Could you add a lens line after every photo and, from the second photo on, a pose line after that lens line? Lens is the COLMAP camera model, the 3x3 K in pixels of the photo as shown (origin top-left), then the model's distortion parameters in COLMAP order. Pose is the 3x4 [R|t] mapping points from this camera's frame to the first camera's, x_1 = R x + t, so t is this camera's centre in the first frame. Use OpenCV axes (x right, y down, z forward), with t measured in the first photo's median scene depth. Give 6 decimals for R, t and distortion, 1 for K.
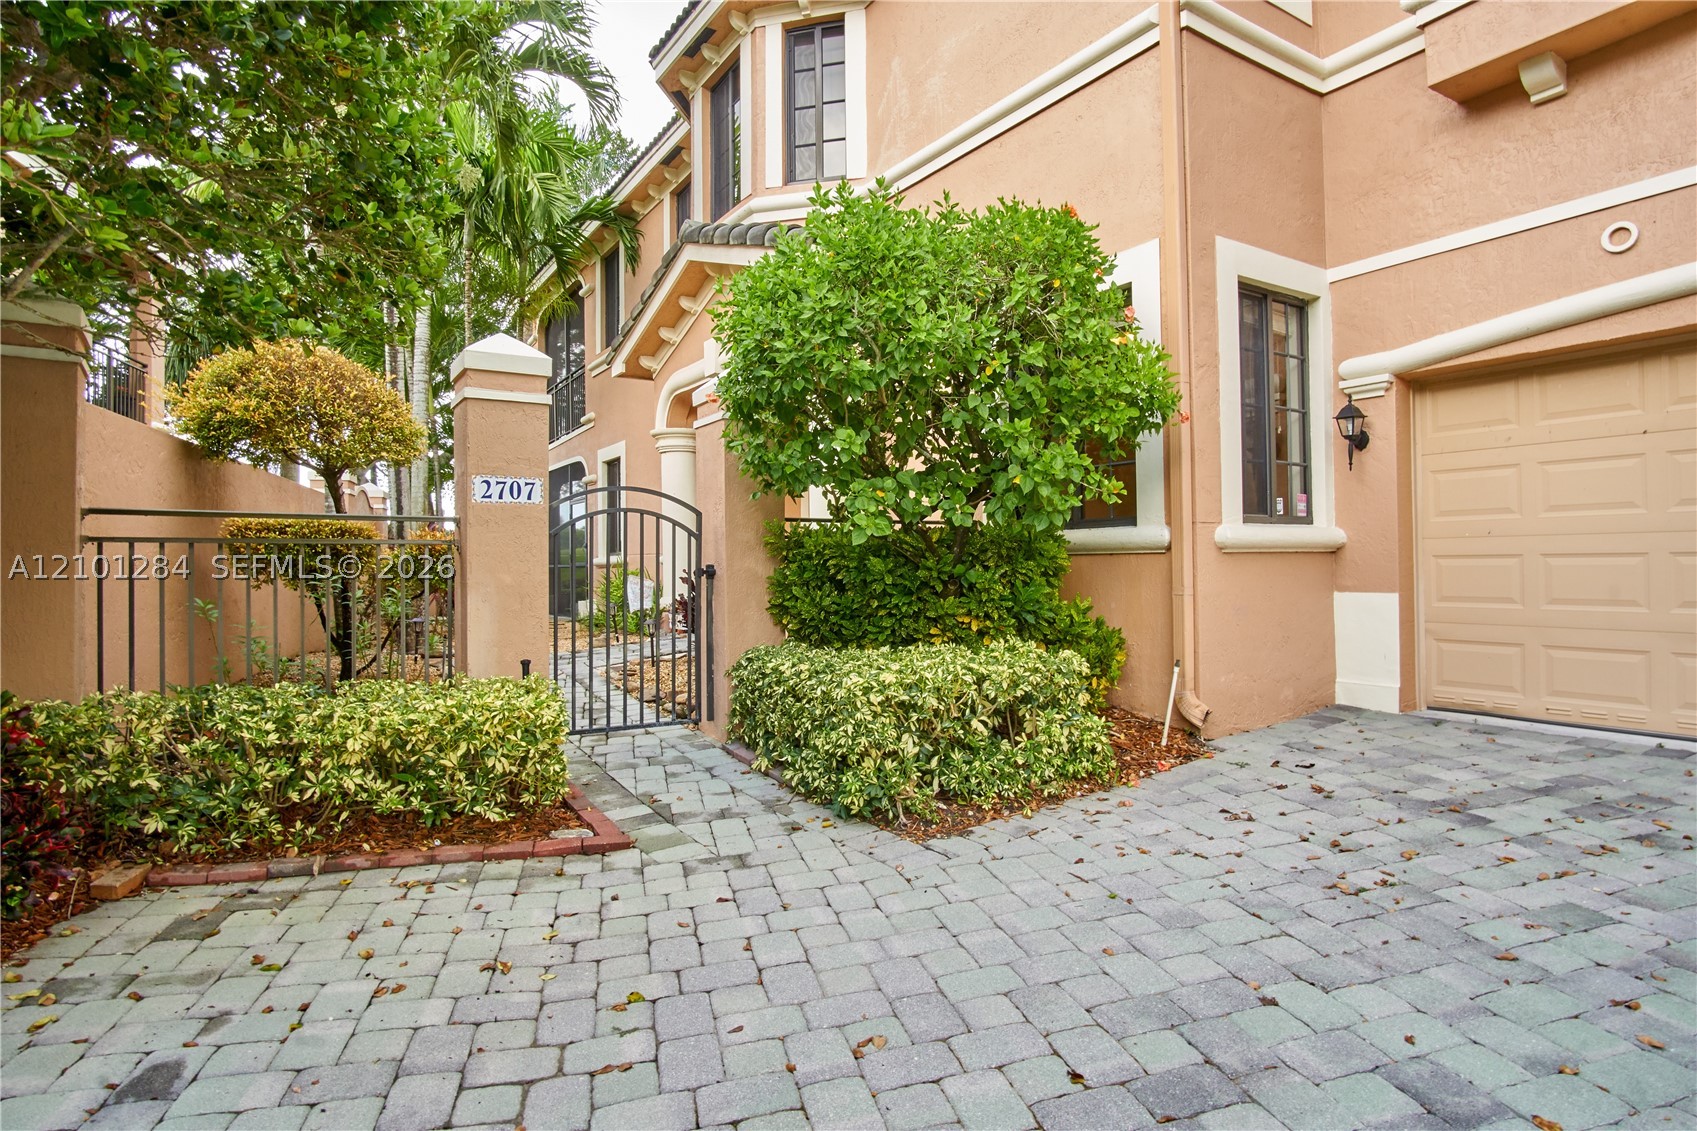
lens RADIAL K [[903.3, 0, 847.6], [0, 903.3, 553.5], [0, 0, 1]] dist [-0.033822, 0.009345]
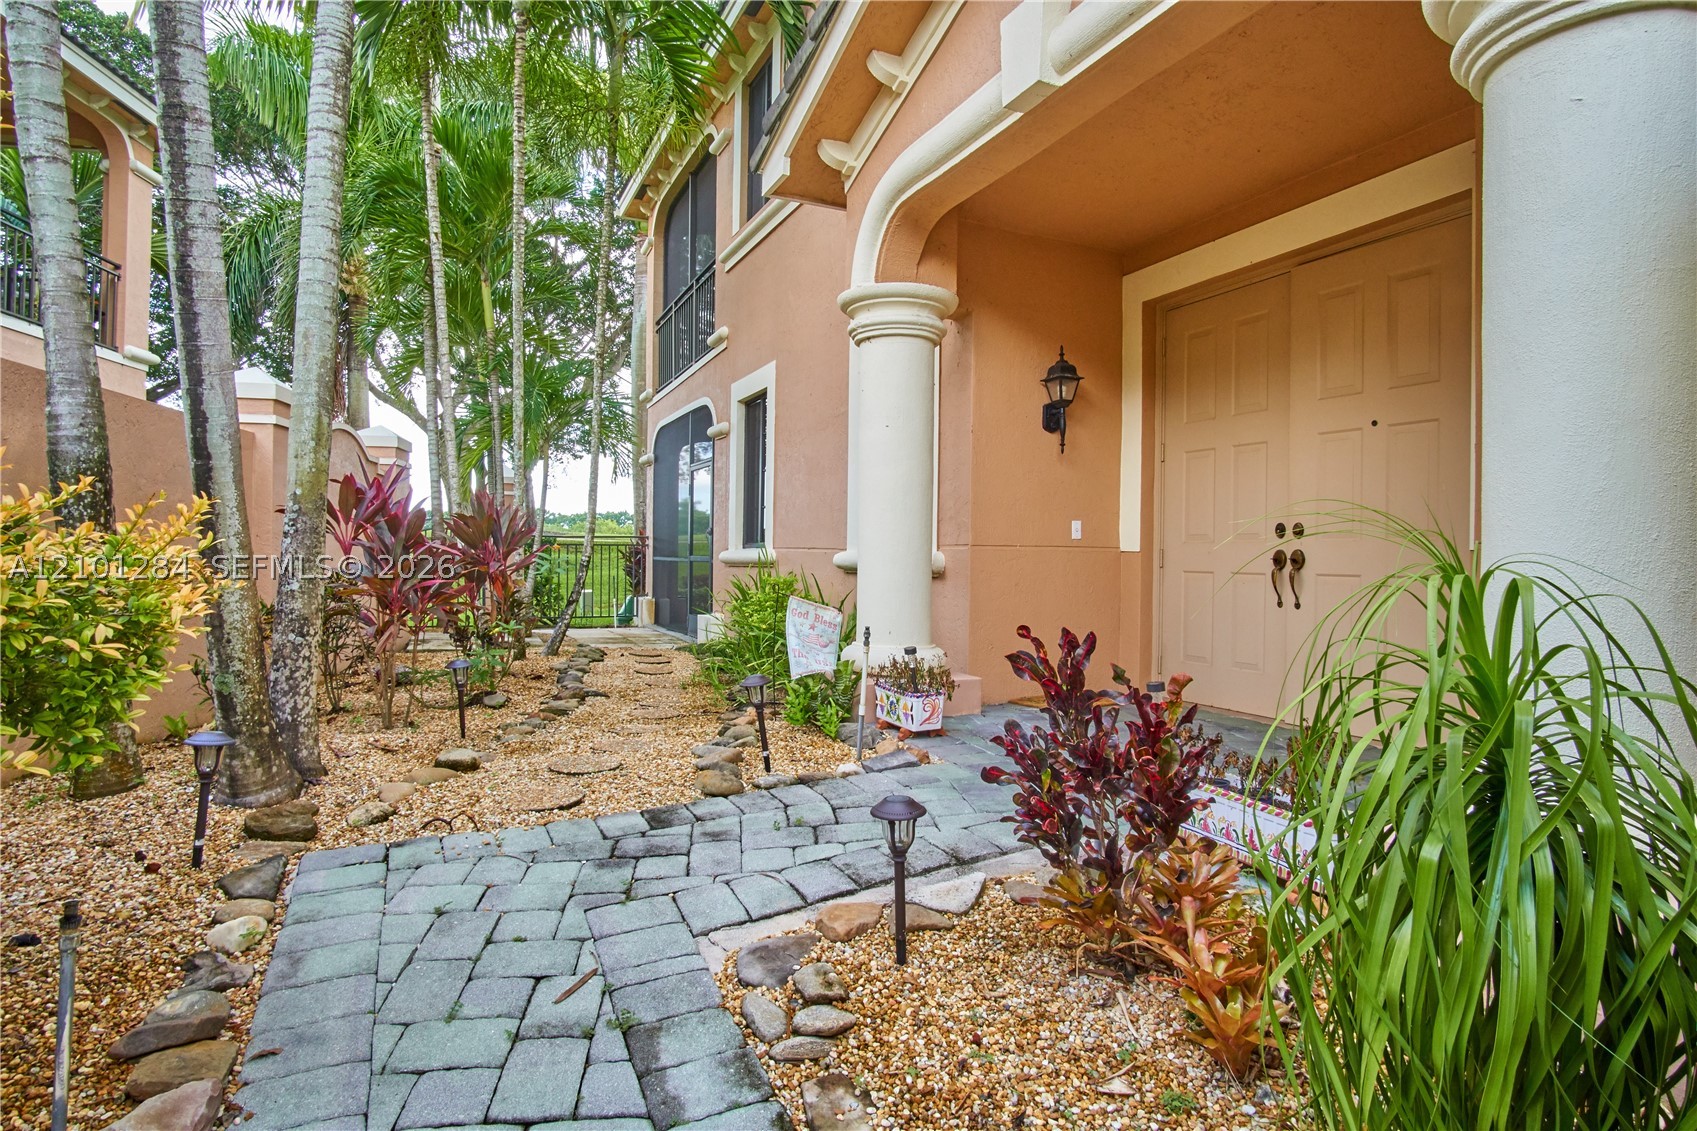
lens RADIAL K [[903.3, 0, 847.6], [0, 903.3, 553.5], [0, 0, 1]] dist [-0.033822, 0.009345]
pose [[0.989746, 0.025533, -0.140538, -0.307931], [-0.023888, 0.999625, 0.013376, -0.011249], [0.140827, -0.009881, 0.989985, 1.128015]]
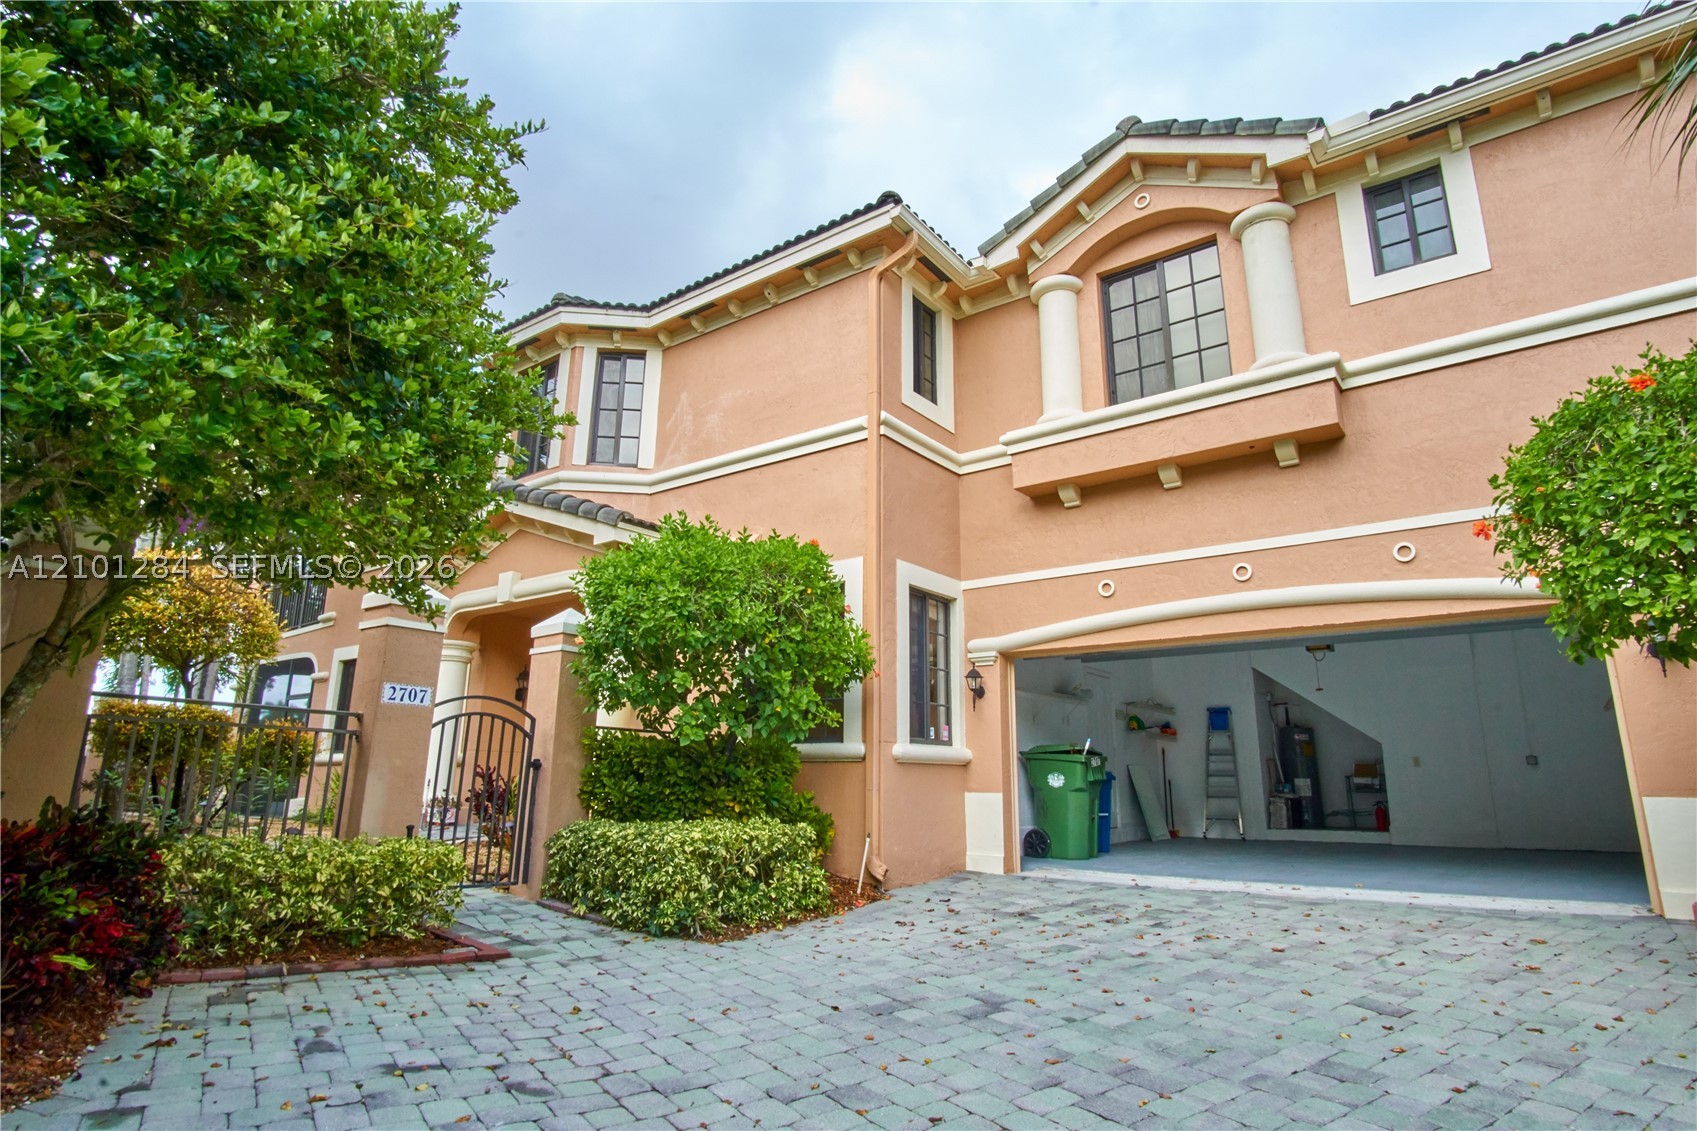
lens RADIAL K [[903.3, 0, 847.6], [0, 903.3, 553.5], [0, 0, 1]] dist [-0.033822, 0.009345]
pose [[0.938198, 0.108414, 0.328680, -0.225532], [-0.027763, 0.970186, -0.240765, 0.028615], [-0.344983, 0.216760, 0.913237, -0.496018]]
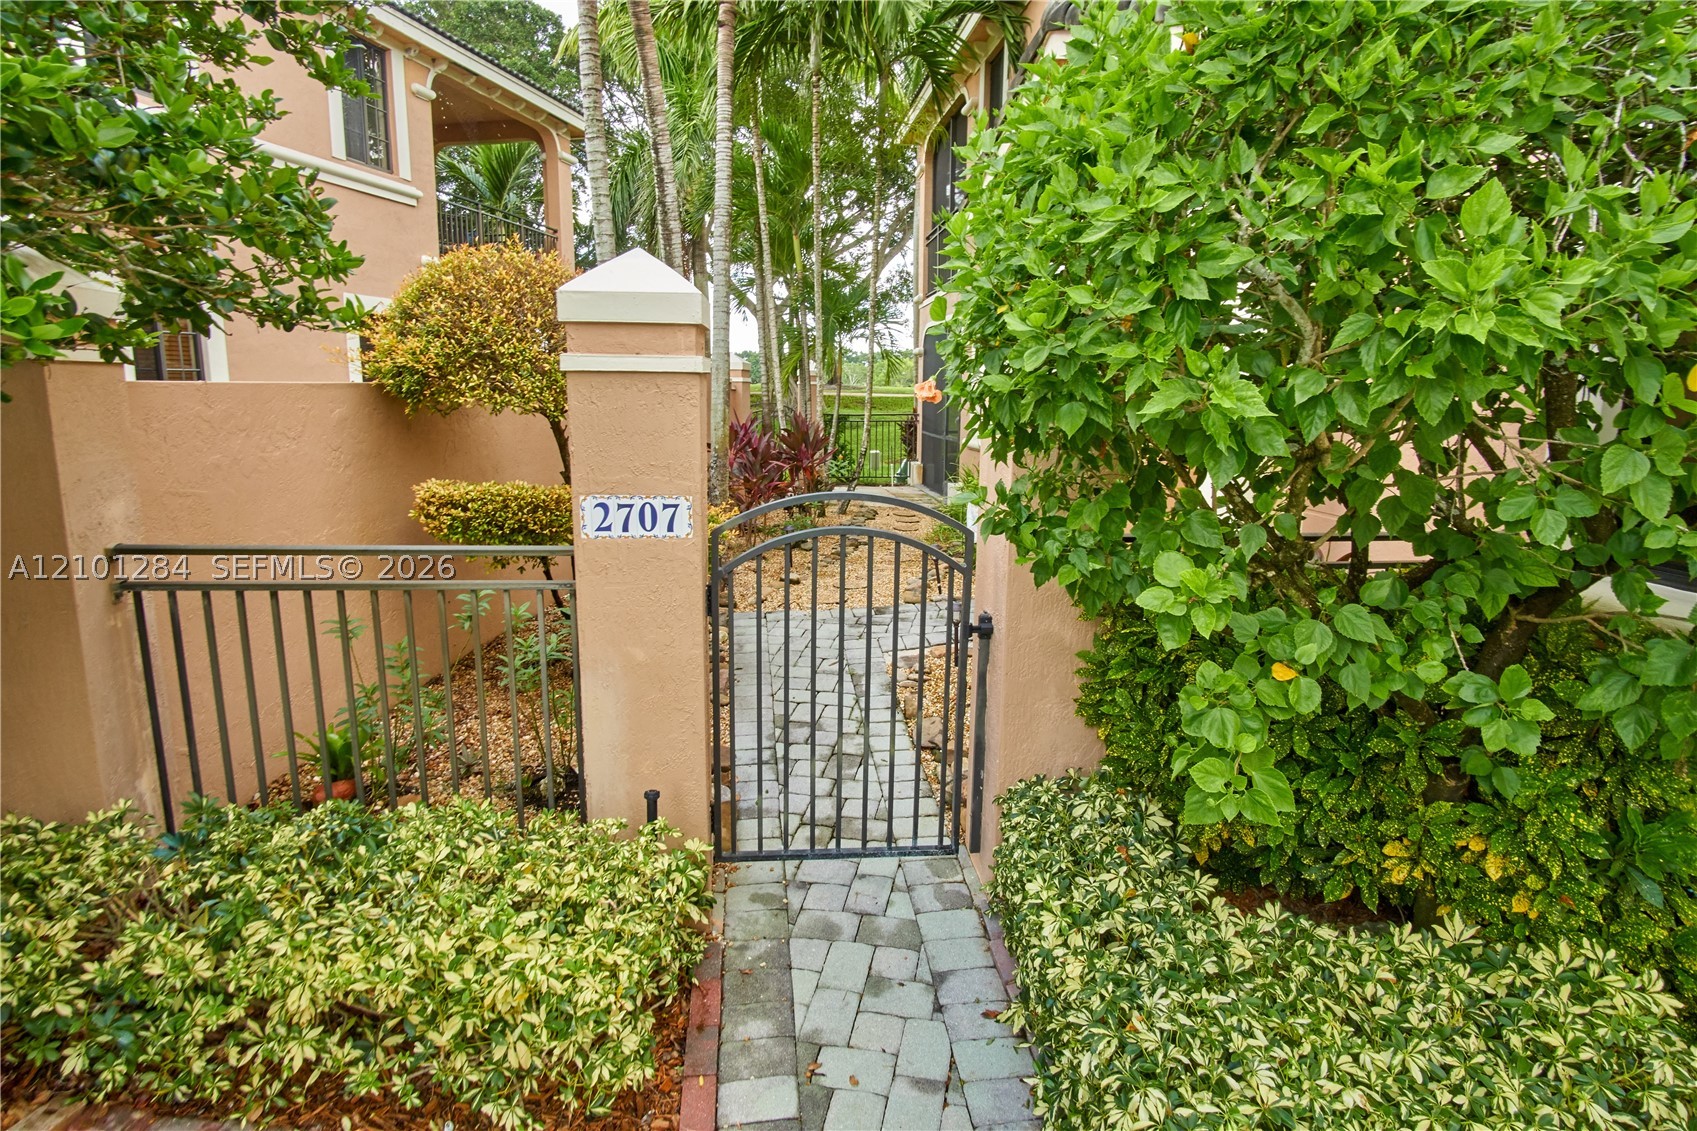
lens RADIAL K [[903.3, 0, 847.6], [0, 903.3, 553.5], [0, 0, 1]] dist [-0.033822, 0.009345]
pose [[0.893042, 0.103795, -0.437838, 0.029199], [-0.015953, 0.979724, 0.199717, -0.174139], [0.449690, -0.171371, 0.876590, 0.517358]]
